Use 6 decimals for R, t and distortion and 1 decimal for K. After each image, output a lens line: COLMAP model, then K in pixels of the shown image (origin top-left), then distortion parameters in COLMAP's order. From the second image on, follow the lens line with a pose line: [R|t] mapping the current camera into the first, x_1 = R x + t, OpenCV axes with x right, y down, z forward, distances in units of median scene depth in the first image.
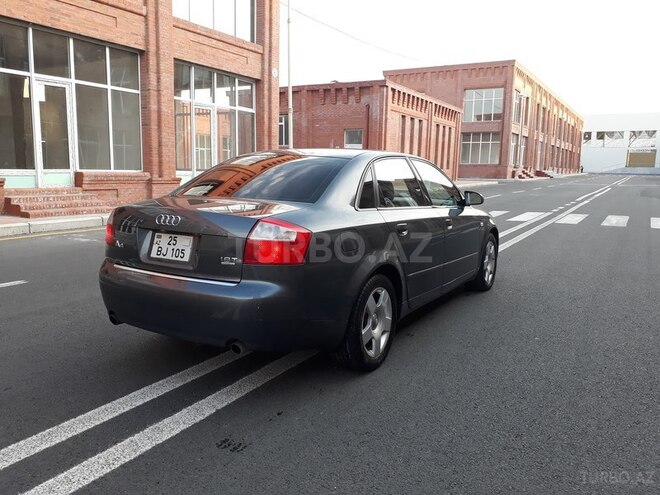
lens RADIAL K [[514.2, 0, 354.1], [0, 514.2, 258.6], [0, 0, 1]] dist [0.044525, -0.067499]
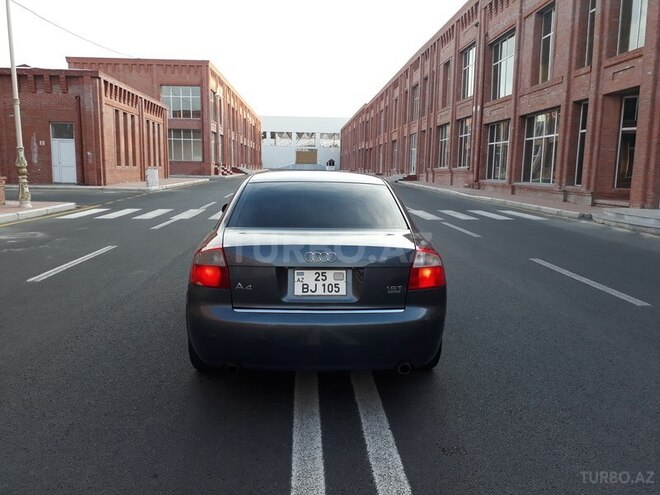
lens RADIAL K [[514.2, 0, 310.7], [0, 514.2, 253.9], [0, 0, 1]] dist [0.044525, -0.067499]
pose [[0.844347, -0.091554, 0.527917, -0.115701], [0.088427, 0.995593, 0.031229, -0.014403], [-0.528450, 0.020314, 0.848721, 0.020931]]
